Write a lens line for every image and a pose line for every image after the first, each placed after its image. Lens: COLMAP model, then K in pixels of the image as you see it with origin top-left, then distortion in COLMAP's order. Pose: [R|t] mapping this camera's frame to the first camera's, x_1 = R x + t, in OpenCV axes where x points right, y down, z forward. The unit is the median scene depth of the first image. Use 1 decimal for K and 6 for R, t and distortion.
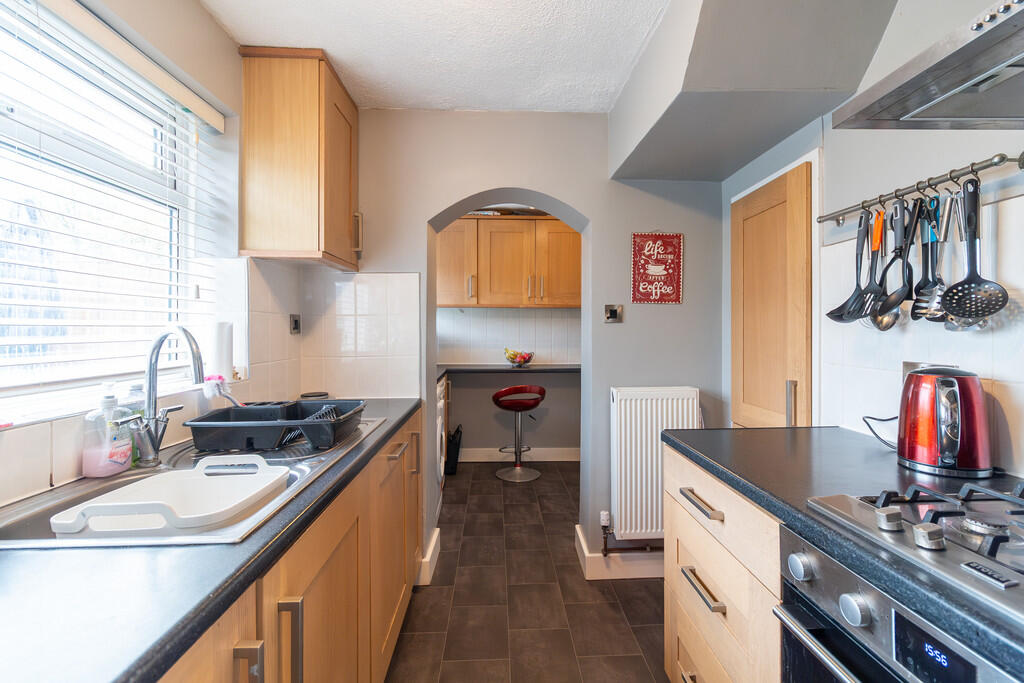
lens RADIAL K [[455.6, 0, 513.2], [0, 455.6, 332.3], [0, 0, 1]] dist [-0.001966, 0.000322]
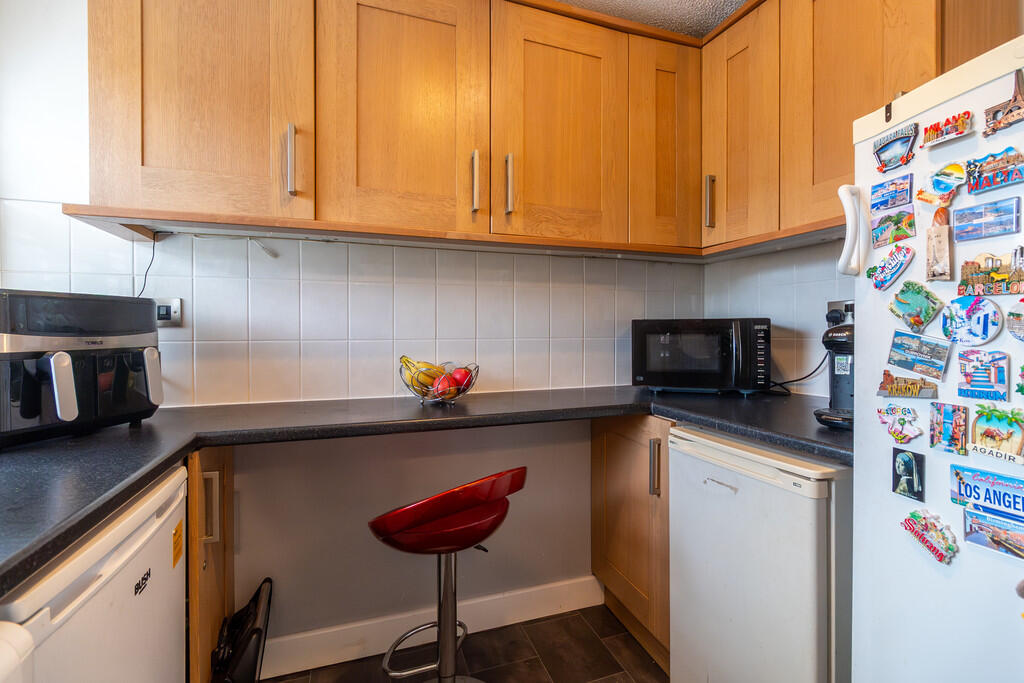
lens RADIAL K [[455.6, 0, 513.2], [0, 455.6, 332.3], [0, 0, 1]] dist [-0.001966, 0.000322]
pose [[0.957656, -0.002122, 0.287908, -0.036571], [0.001535, 0.999996, 0.002264, 0.016030], [-0.287912, -0.001726, 0.957655, 0.639366]]
